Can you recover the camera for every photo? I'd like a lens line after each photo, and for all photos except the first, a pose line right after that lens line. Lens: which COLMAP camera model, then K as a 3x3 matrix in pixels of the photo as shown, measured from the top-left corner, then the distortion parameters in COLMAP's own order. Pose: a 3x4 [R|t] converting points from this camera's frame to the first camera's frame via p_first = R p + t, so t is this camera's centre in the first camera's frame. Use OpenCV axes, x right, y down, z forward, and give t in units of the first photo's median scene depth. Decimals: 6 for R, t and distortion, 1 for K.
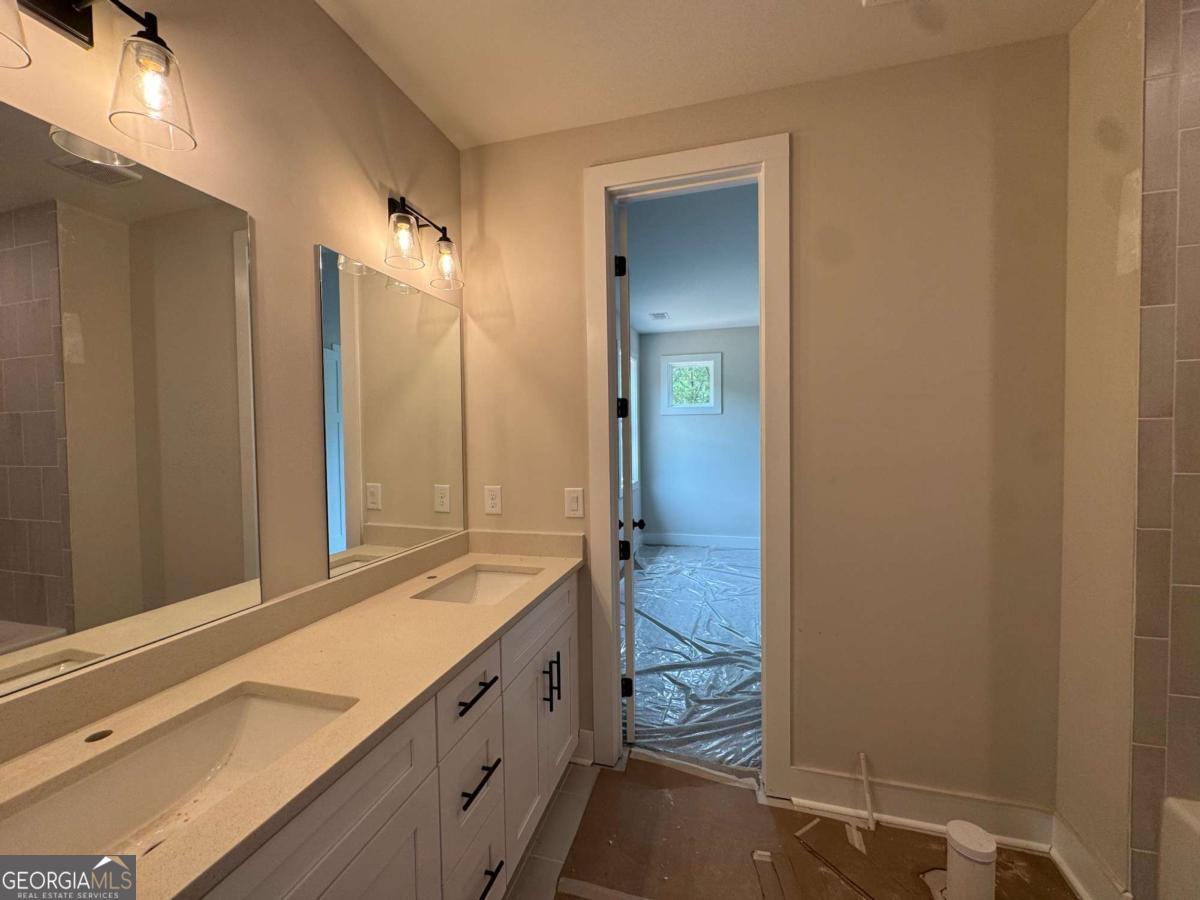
lens RADIAL K [[479.3, 0, 599.9], [0, 479.3, 452.4], [0, 0, 1]] dist [-0.001488, 0.000231]
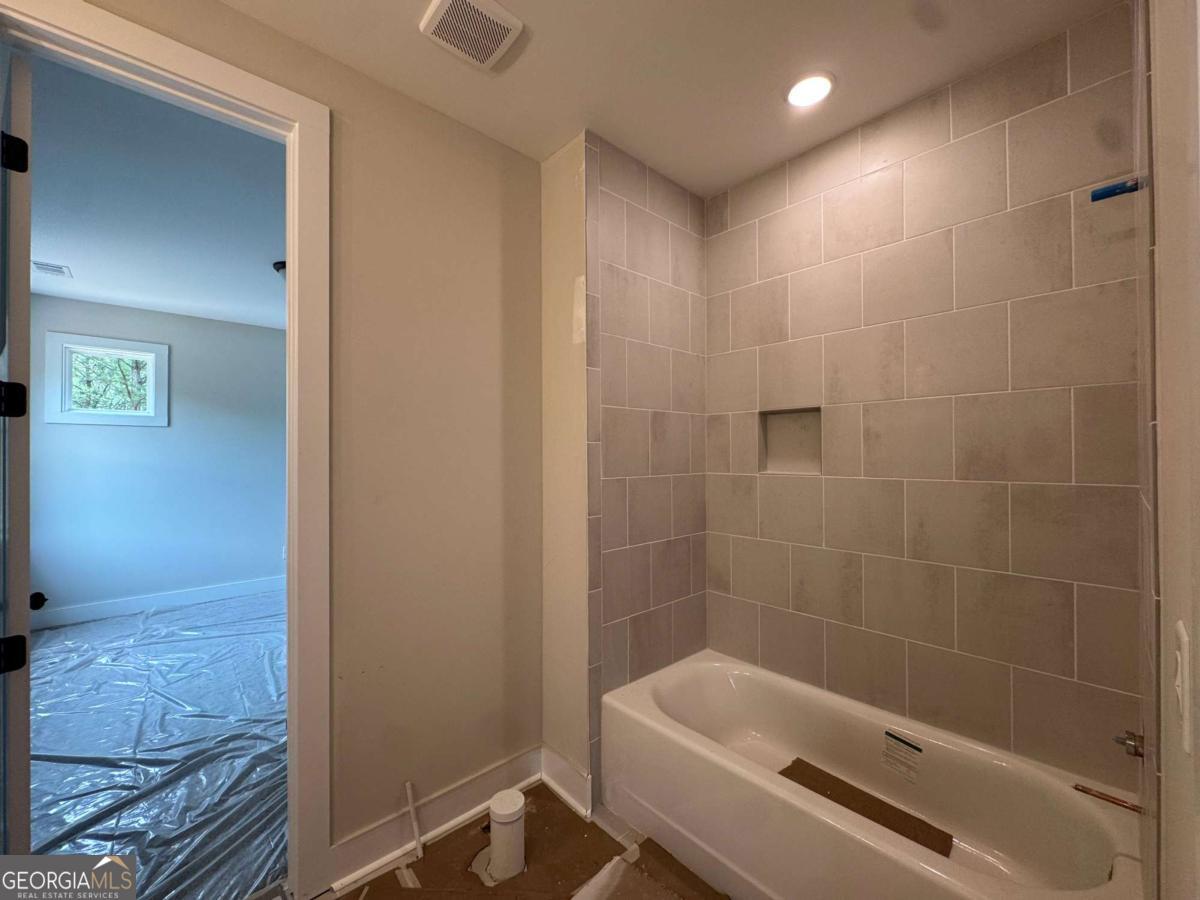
lens RADIAL K [[478.9, 0, 600.0], [0, 478.9, 450.0], [0, 0, 1]] dist [-0.002492, -0.000217]
pose [[0.526404, 0.017461, 0.850056, -0.050078], [0.027714, 0.998905, -0.037680, 0.004488], [-0.849783, 0.043394, 0.525343, 0.088842]]
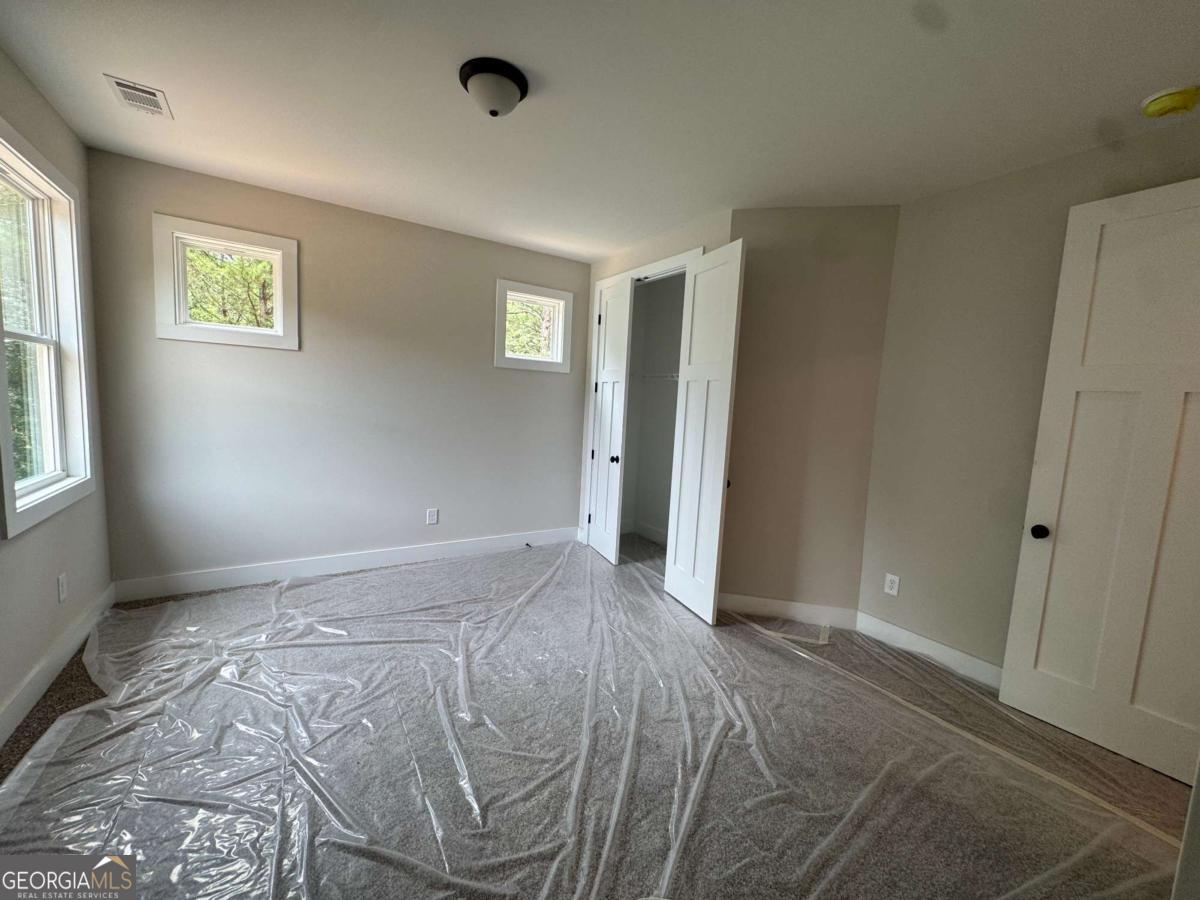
lens RADIAL K [[478.9, 0, 600.0], [0, 478.9, 450.0], [0, 0, 1]] dist [-0.002492, -0.000217]
pose [[0.656993, -0.032141, 0.753211, 0.124077], [-0.032016, 0.997000, 0.070470, -0.031731], [-0.753216, -0.070413, 0.653993, 0.760834]]
